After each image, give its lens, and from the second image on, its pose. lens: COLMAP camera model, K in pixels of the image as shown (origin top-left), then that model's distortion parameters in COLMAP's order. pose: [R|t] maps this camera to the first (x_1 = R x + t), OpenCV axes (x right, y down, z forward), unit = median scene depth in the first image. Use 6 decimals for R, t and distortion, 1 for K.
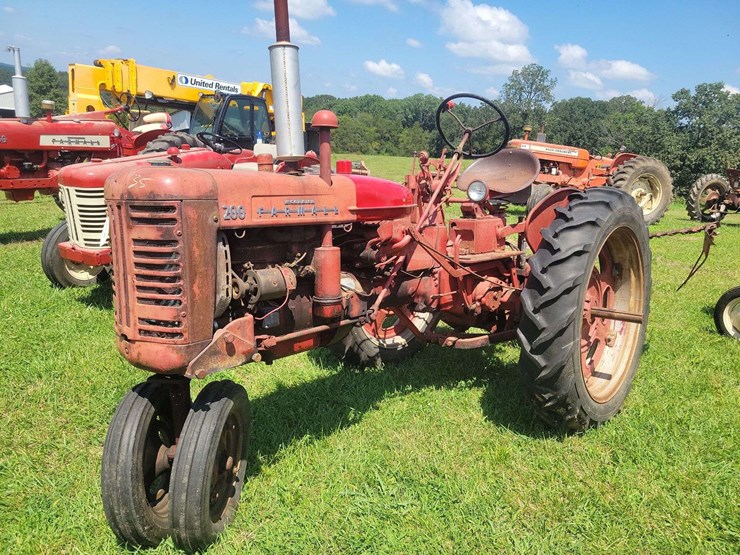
lens RADIAL K [[558.9, 0, 370.0], [0, 558.9, 277.5], [0, 0, 1]] dist [0.049498, -0.033285]
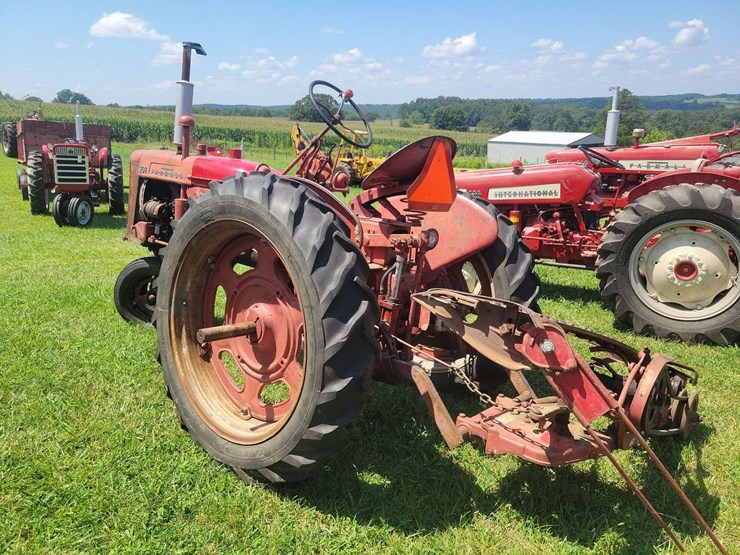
lens RADIAL K [[558.9, 0, 370.0], [0, 558.9, 277.5], [0, 0, 1]] dist [0.049498, -0.033285]
pose [[0.018064, 0.174848, -0.984430, 1.394209], [-0.260892, 0.951305, 0.164178, -0.217340], [0.965199, 0.253864, 0.062801, 1.303189]]
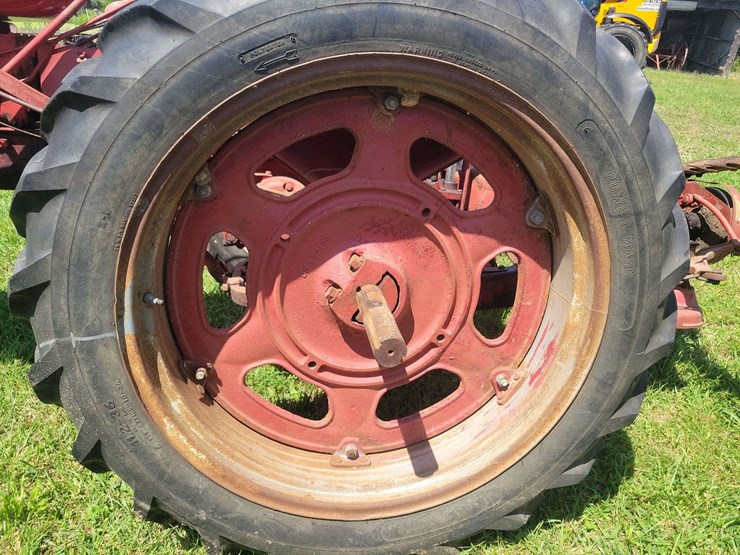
lens RADIAL K [[558.9, 0, 370.0], [0, 558.9, 277.5], [0, 0, 1]] dist [0.049498, -0.033285]
pose [[0.760506, 0.253012, -0.598010, 0.741352], [-0.153677, 0.964931, 0.212818, -0.040977], [0.630884, -0.069949, 0.772718, 0.839187]]
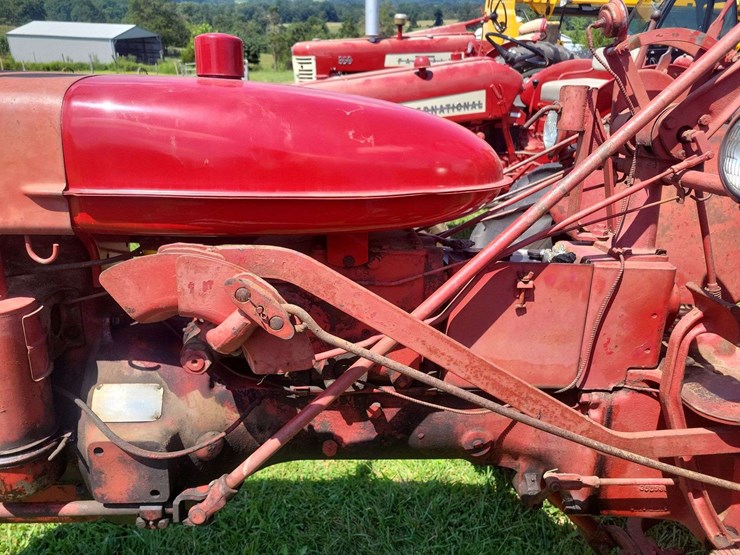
lens RADIAL K [[562.7, 0, 375.0], [0, 562.7, 273.5], [0, 0, 1]] dist [0.049686, -0.050404]
pose [[0.702625, 0.215329, -0.678198, 0.273296], [-0.138359, 0.976265, 0.166624, -0.138451], [0.697980, -0.023239, 0.715740, 0.810871]]
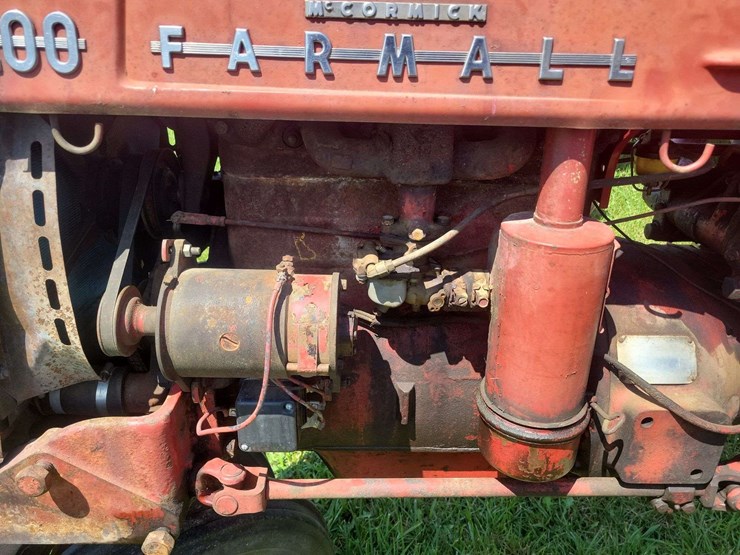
lens RADIAL K [[567.0, 0, 368.5], [0, 567.0, 276.5], [0, 0, 1]] dist [0.057066, -0.051406]
pose [[0.676077, 0.309402, -0.668723, 0.035479], [-0.135340, 0.944270, 0.300063, -0.084524], [0.724295, -0.112361, 0.680274, 0.679816]]
